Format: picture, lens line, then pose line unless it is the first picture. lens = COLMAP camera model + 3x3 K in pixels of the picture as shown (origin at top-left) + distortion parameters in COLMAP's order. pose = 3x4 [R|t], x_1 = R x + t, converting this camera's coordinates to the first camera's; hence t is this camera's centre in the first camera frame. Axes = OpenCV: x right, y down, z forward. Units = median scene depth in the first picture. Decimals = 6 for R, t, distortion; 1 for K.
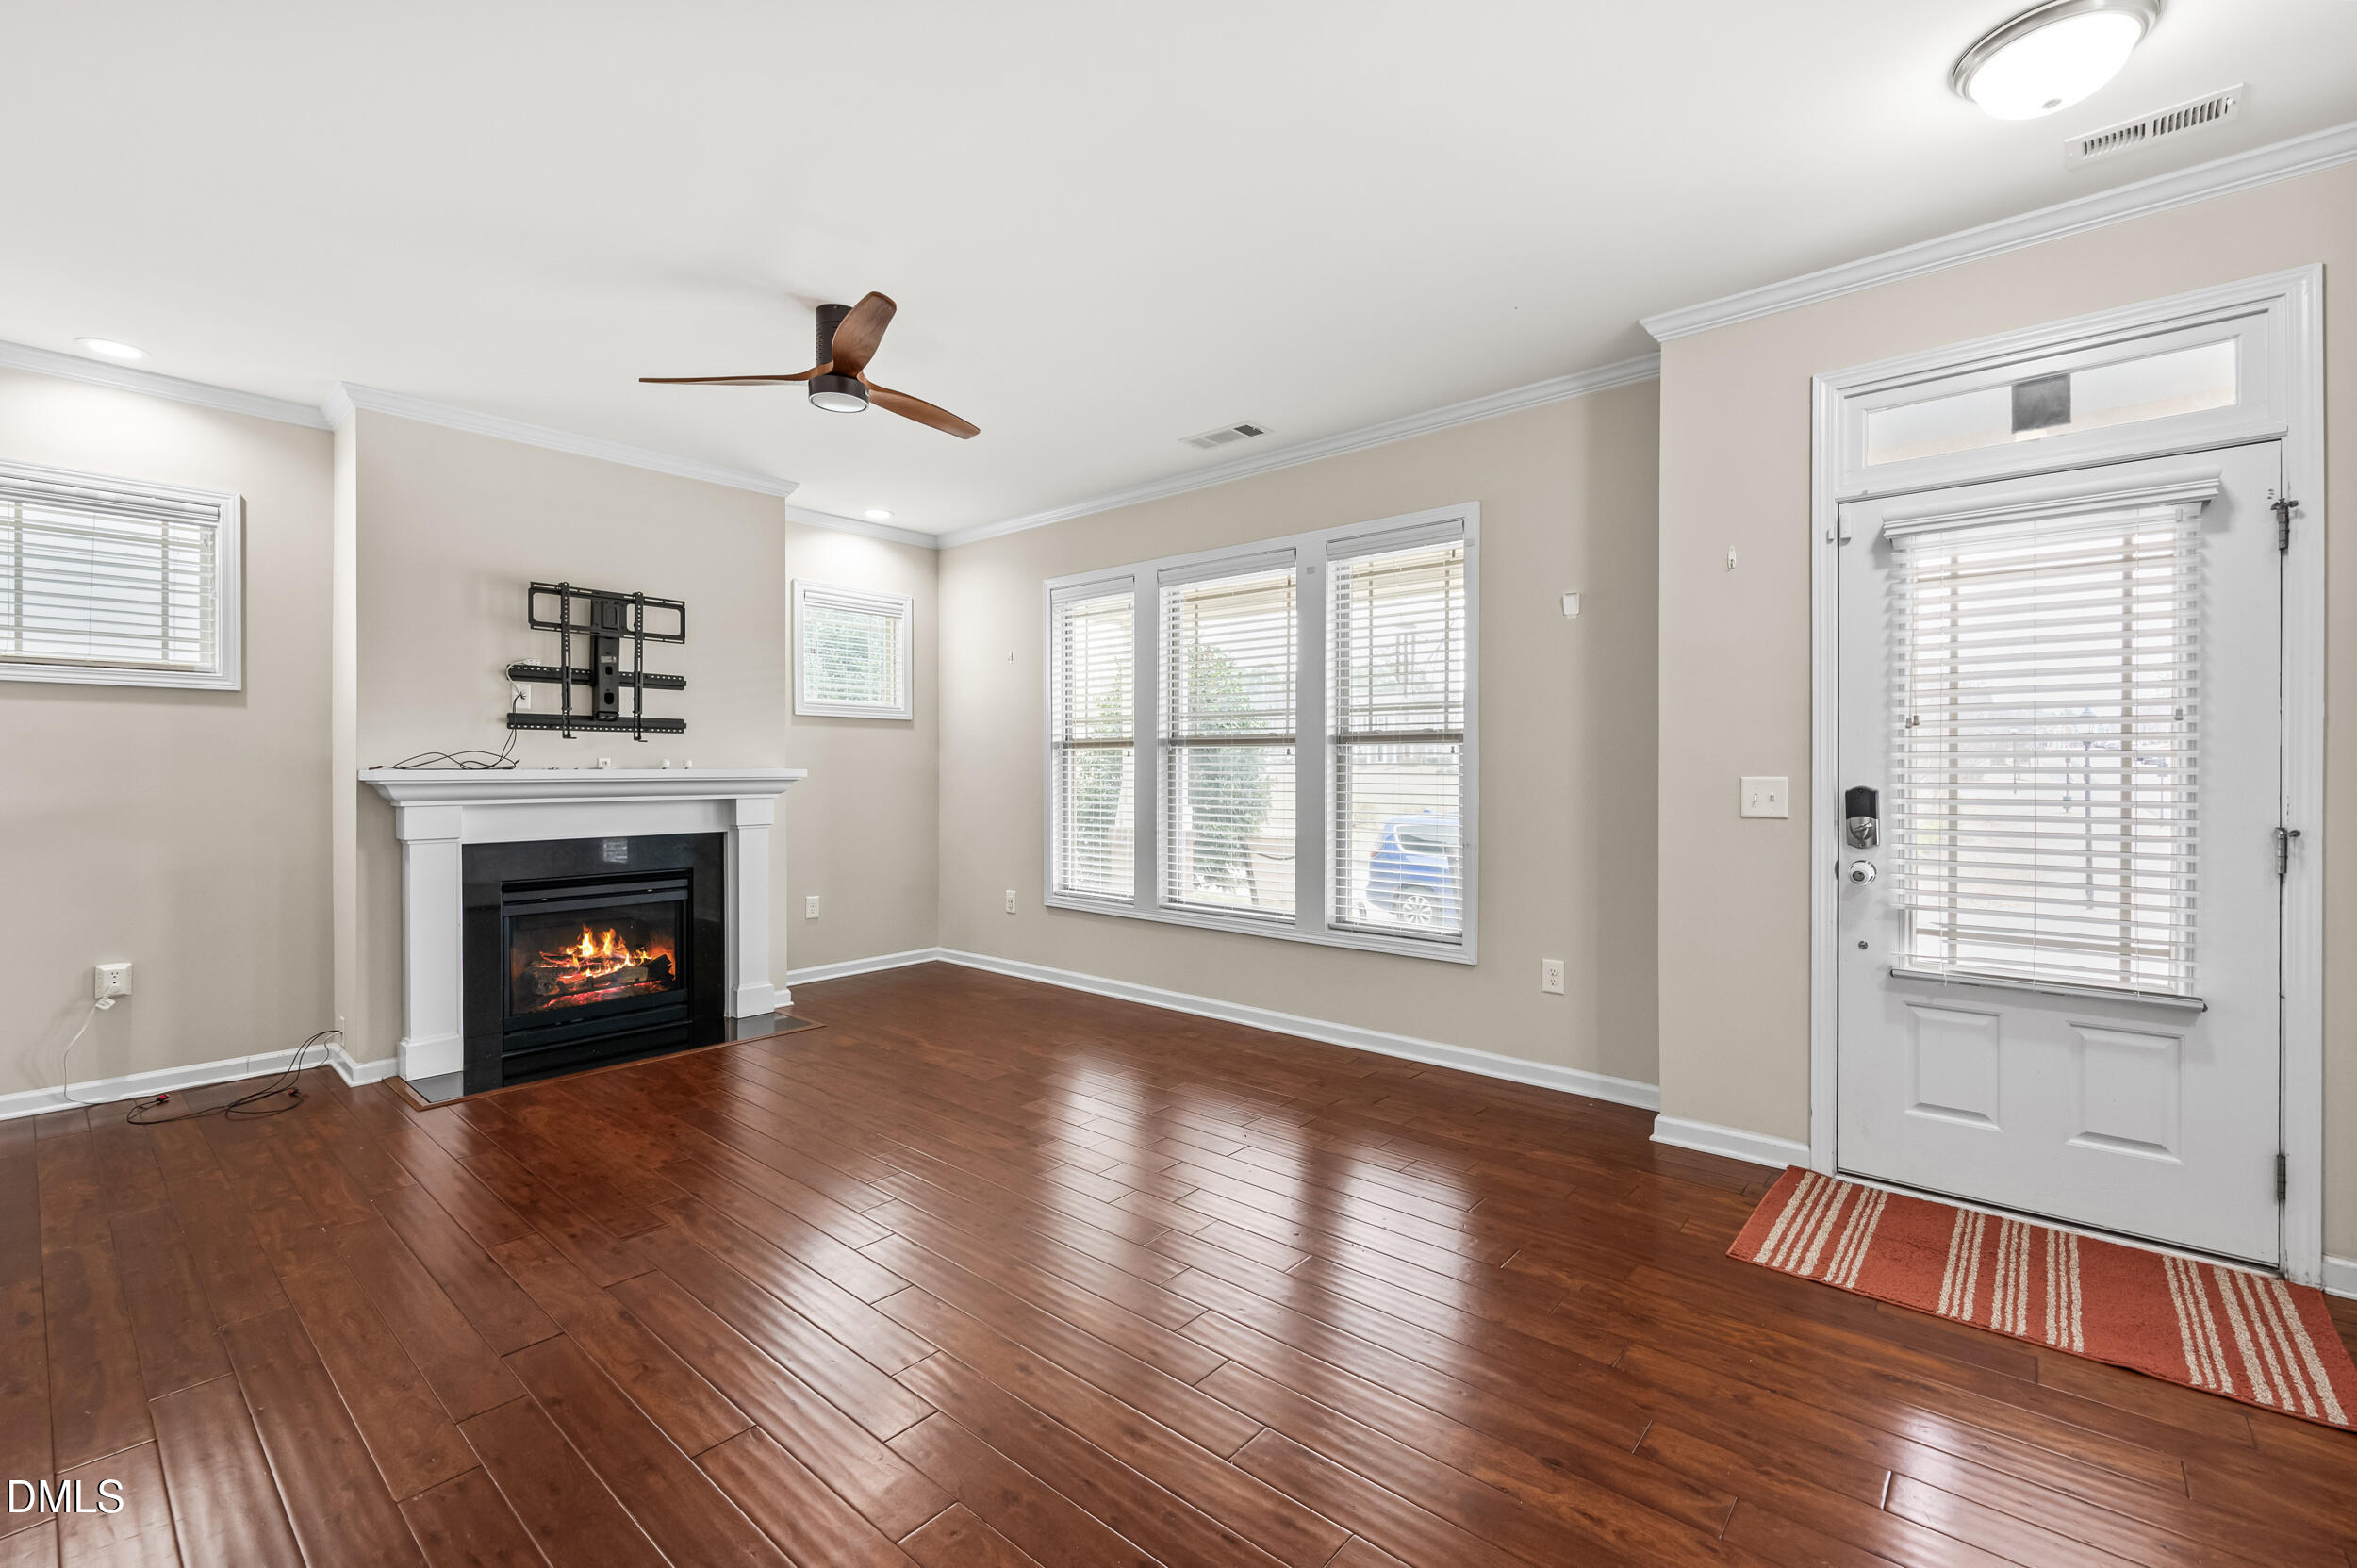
lens RADIAL K [[1003.0, 0, 1181.8], [0, 1003.0, 773.4], [0, 0, 1]] dist [-0.001314, -0.000573]
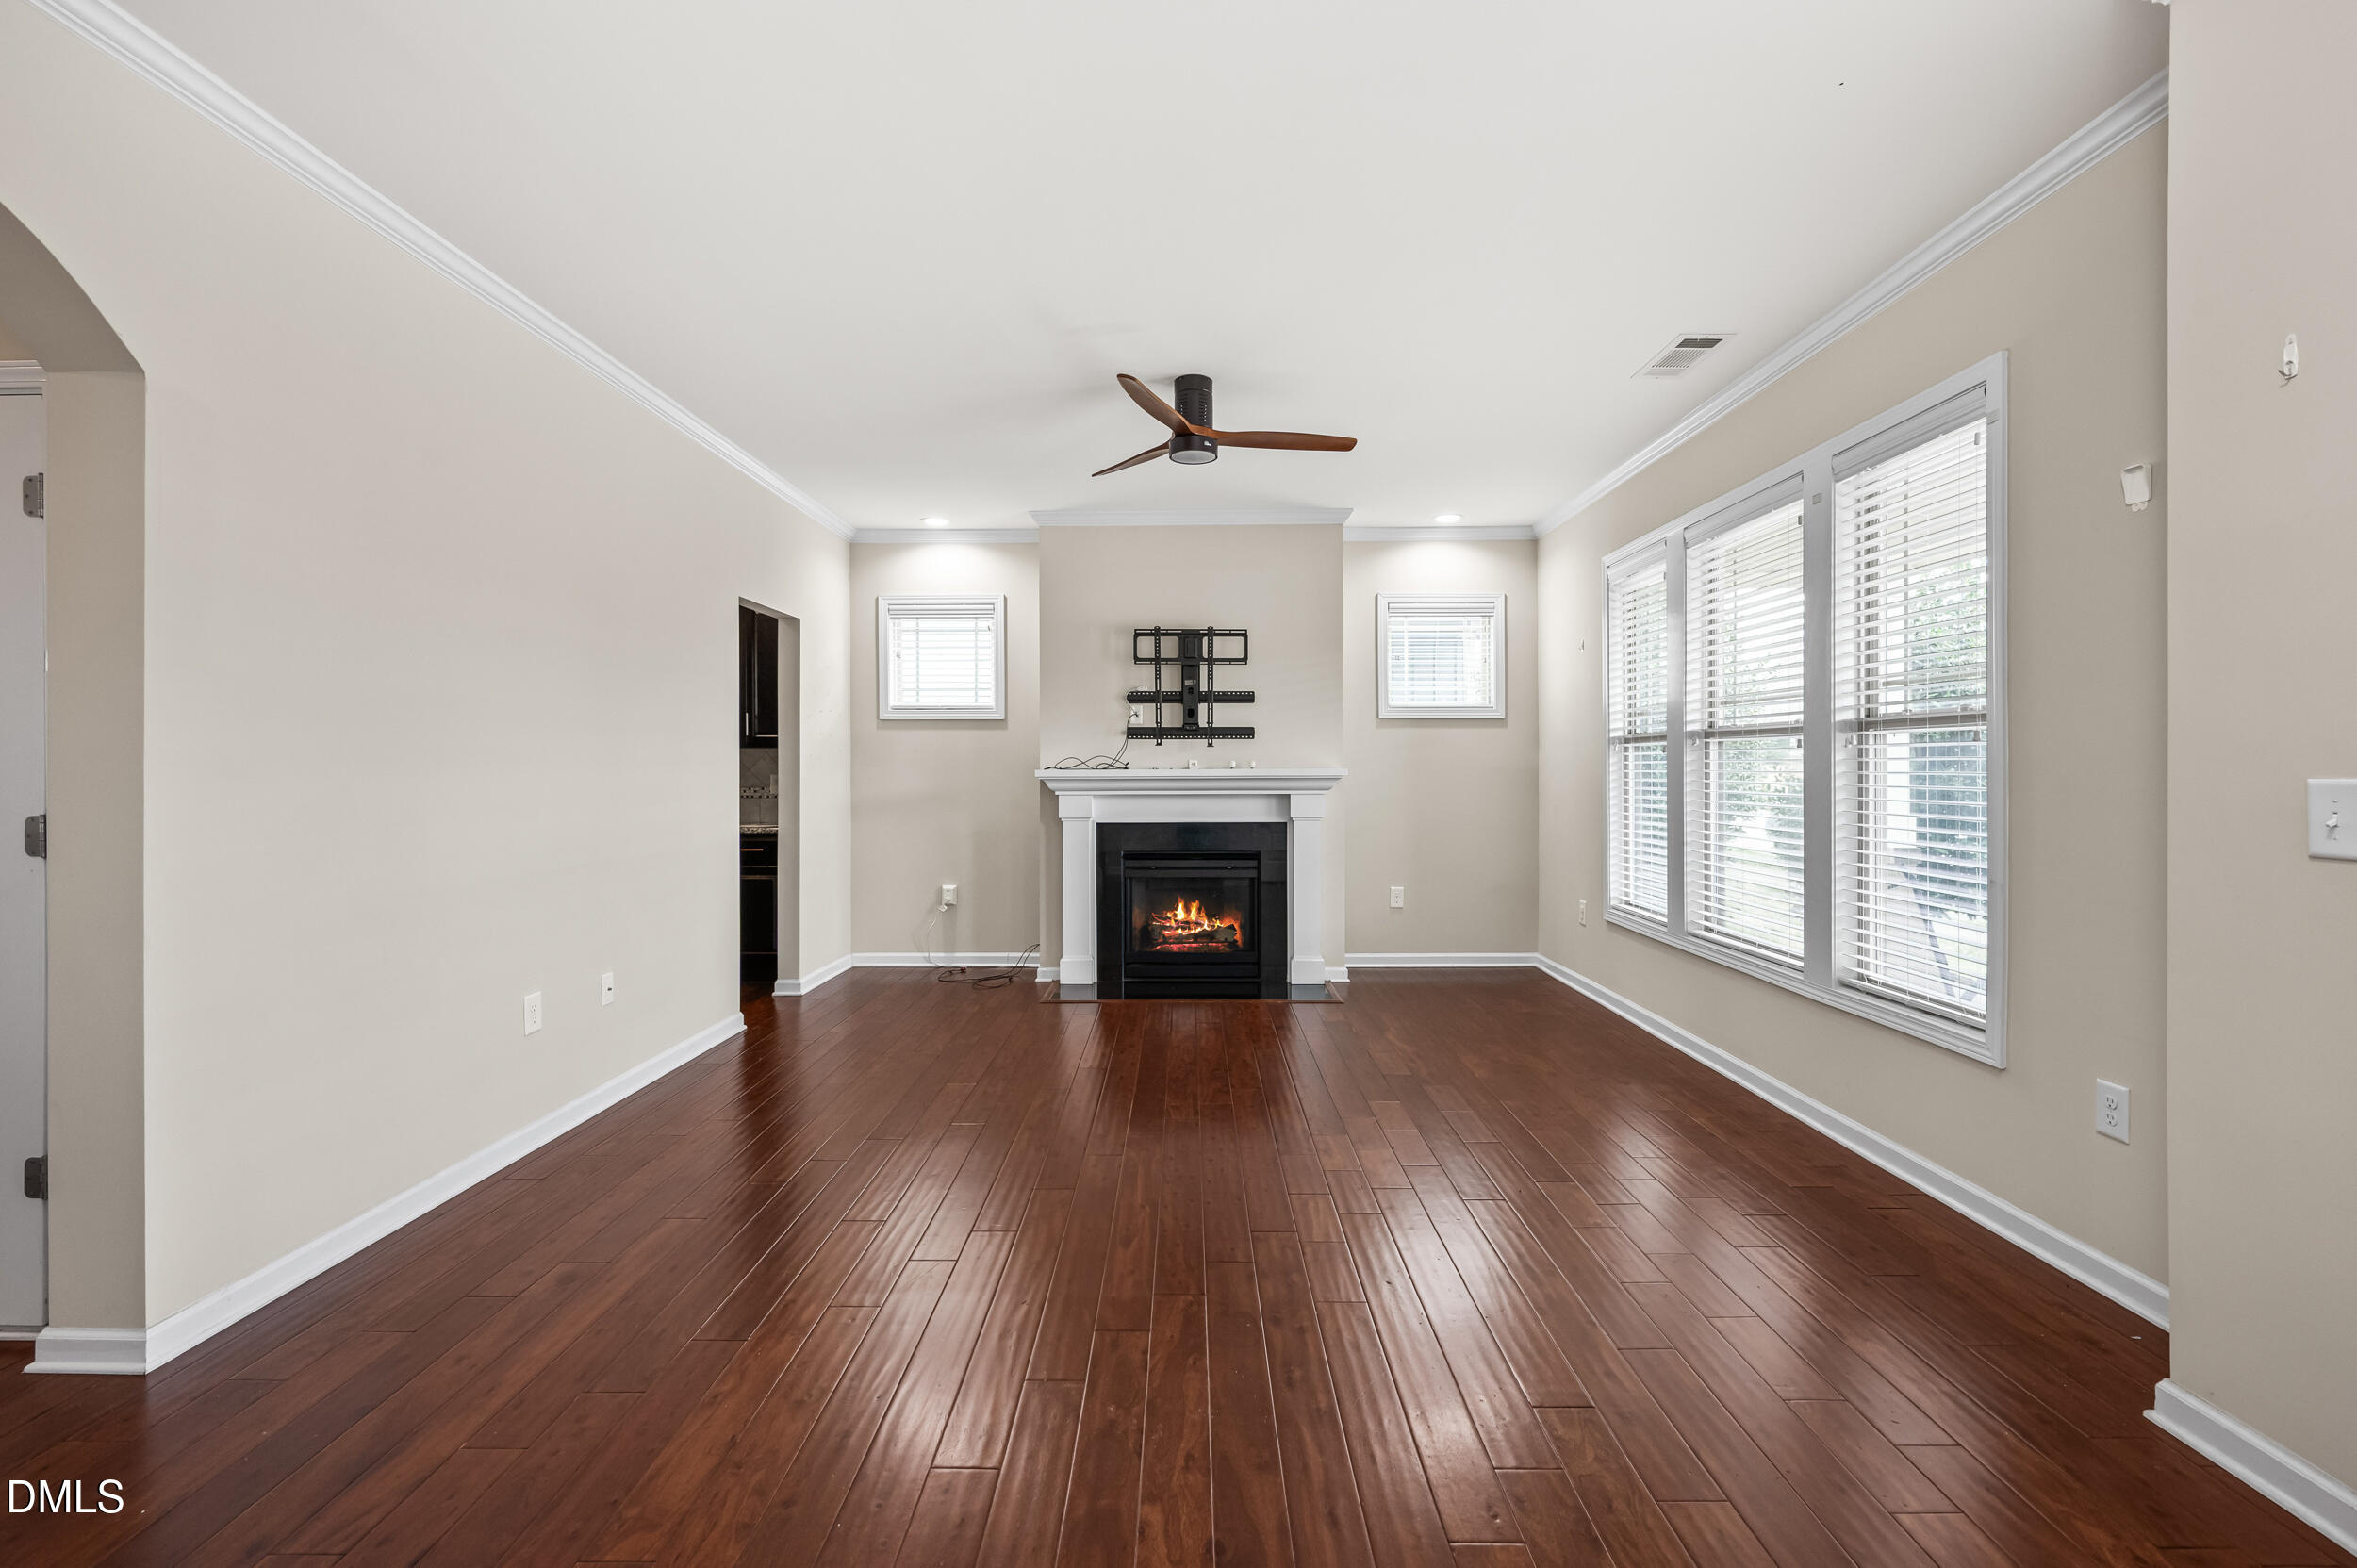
lens RADIAL K [[1025.2, 0, 1184.3], [0, 1025.2, 769.7], [0, 0, 1]] dist [0.001265, -0.000279]
pose [[0.646473, -0.001585, -0.762935, 0.424056], [-0.000558, 0.999997, -0.002550, 0.000359], [0.762936, 0.002074, 0.646470, 0.158308]]
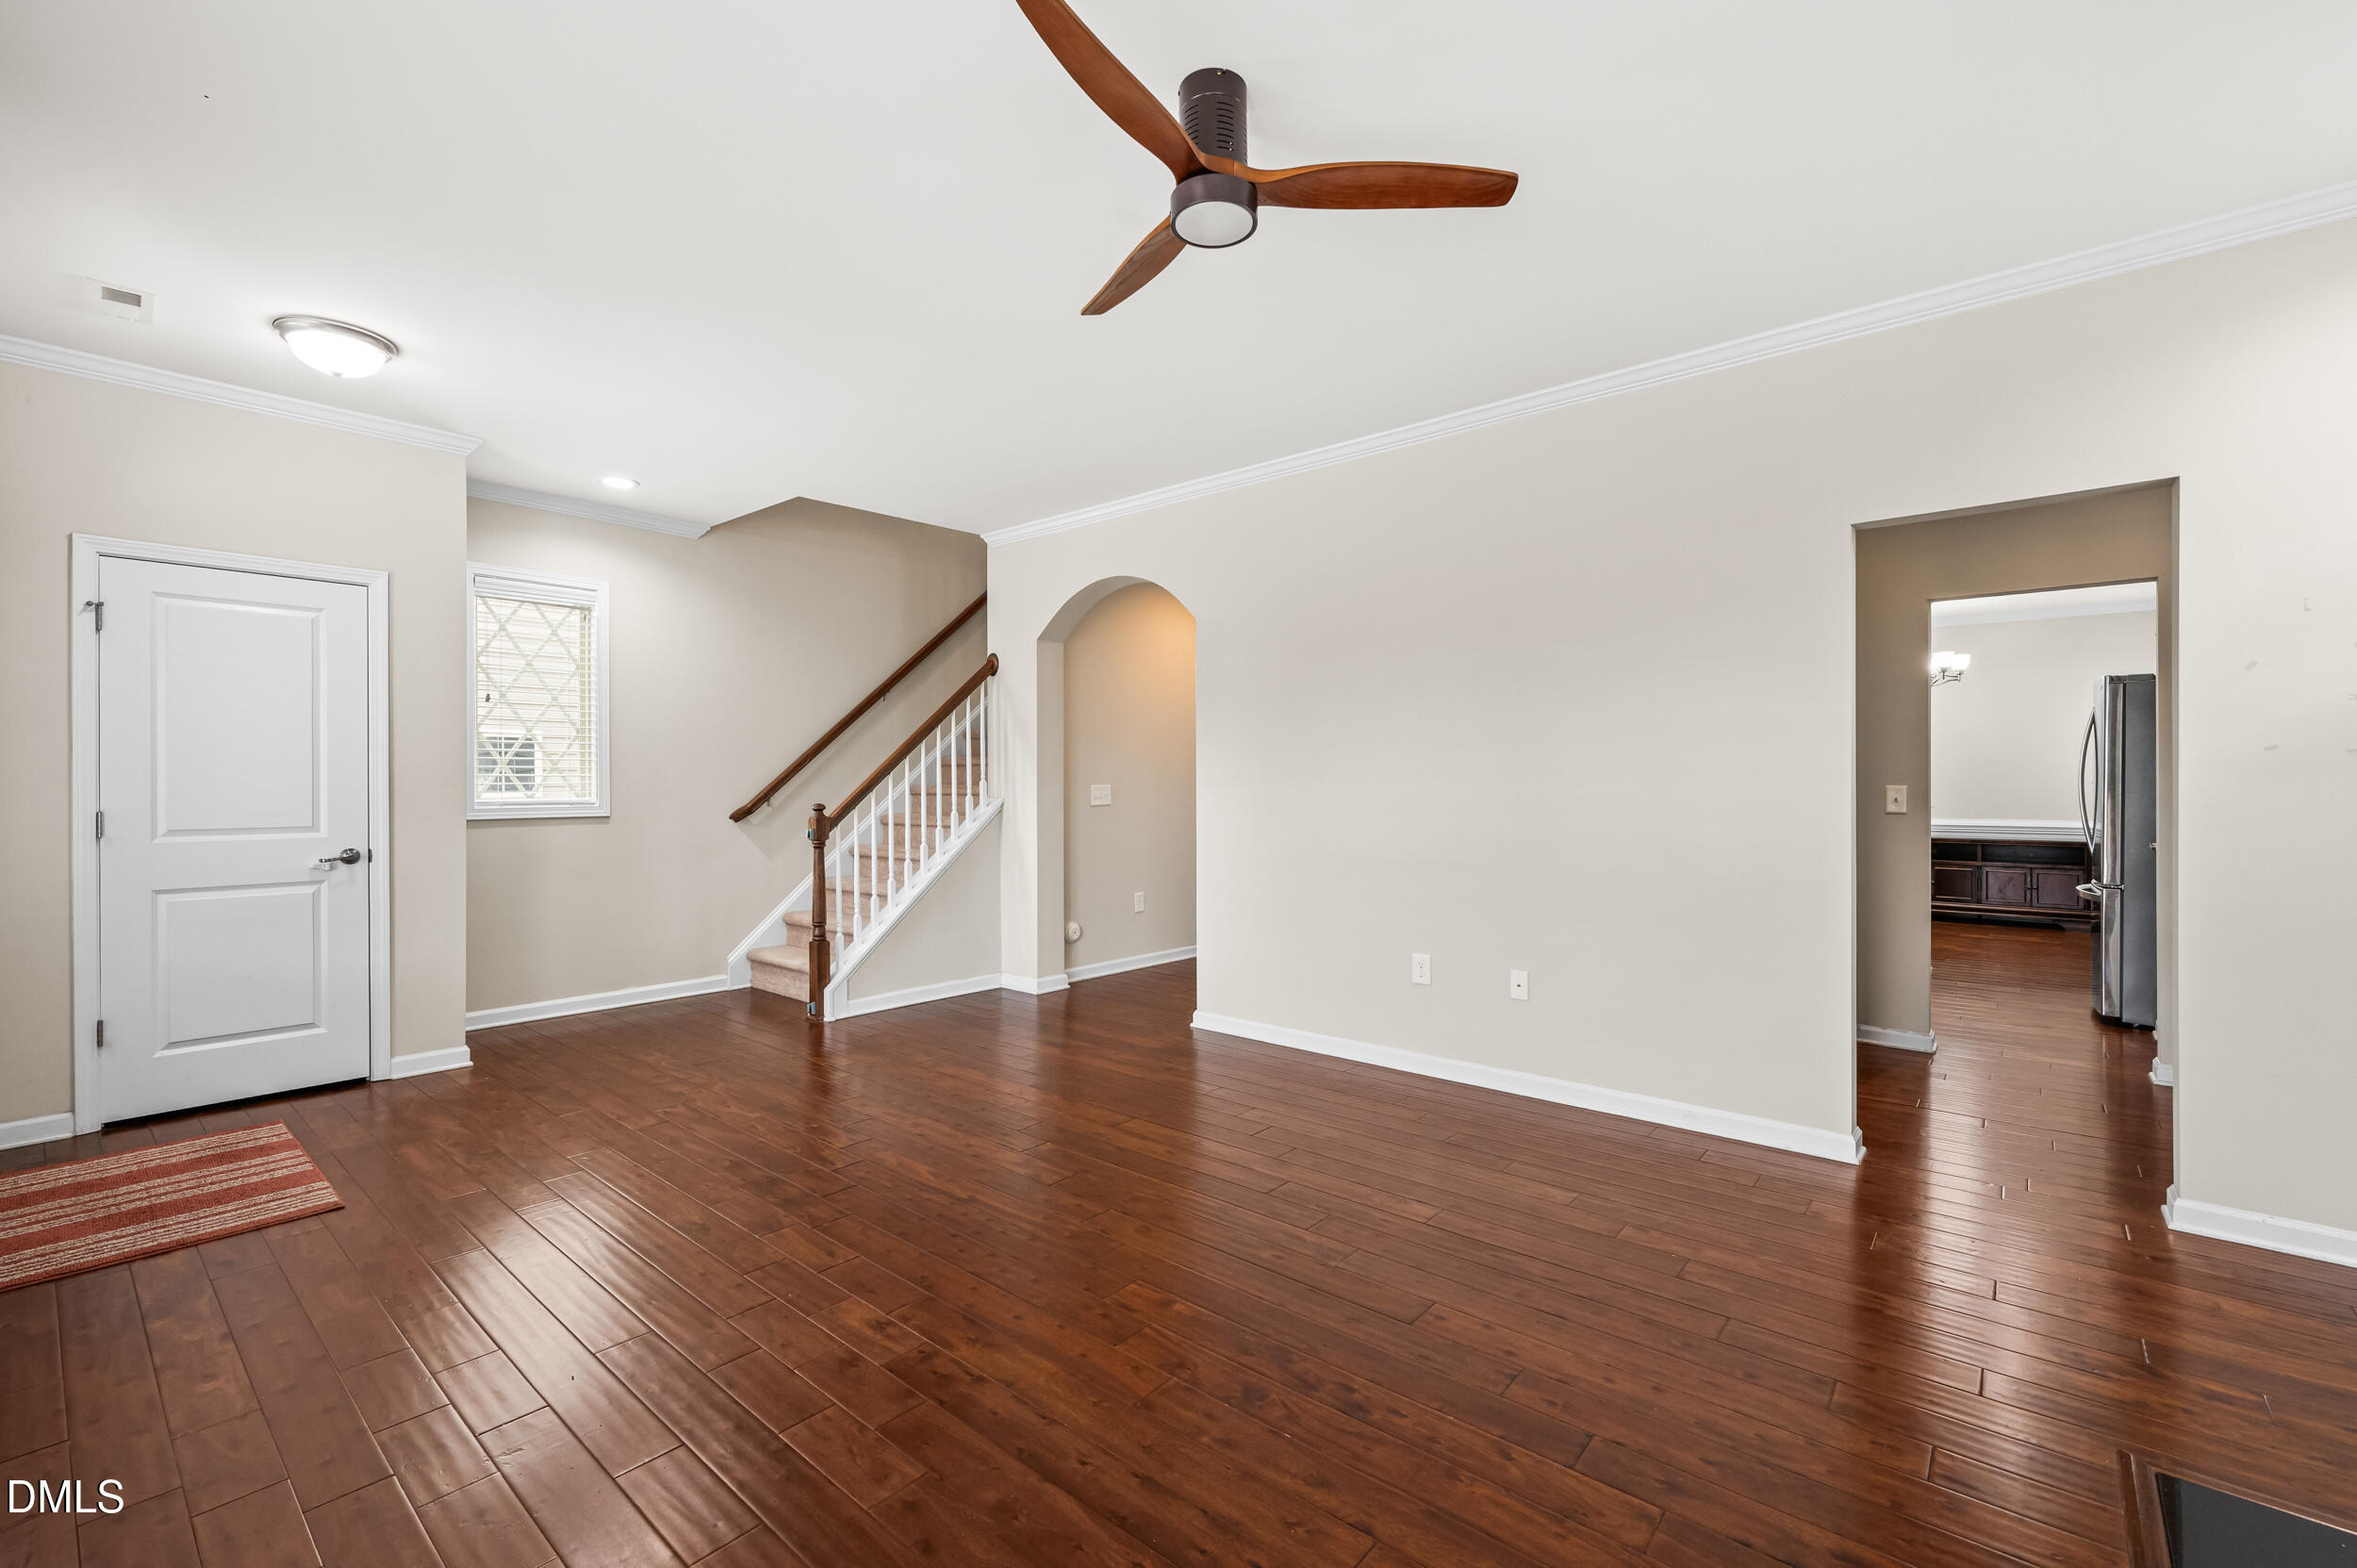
lens RADIAL K [[997.0, 0, 1178.5], [0, 997.0, 779.7], [0, 0, 1]] dist [0.002010, -0.000215]
pose [[-0.999996, 0.001235, 0.002476, -0.236553], [0.001234, 0.999999, -0.000474, -0.002101], [-0.002477, -0.000471, -0.999997, 1.234888]]
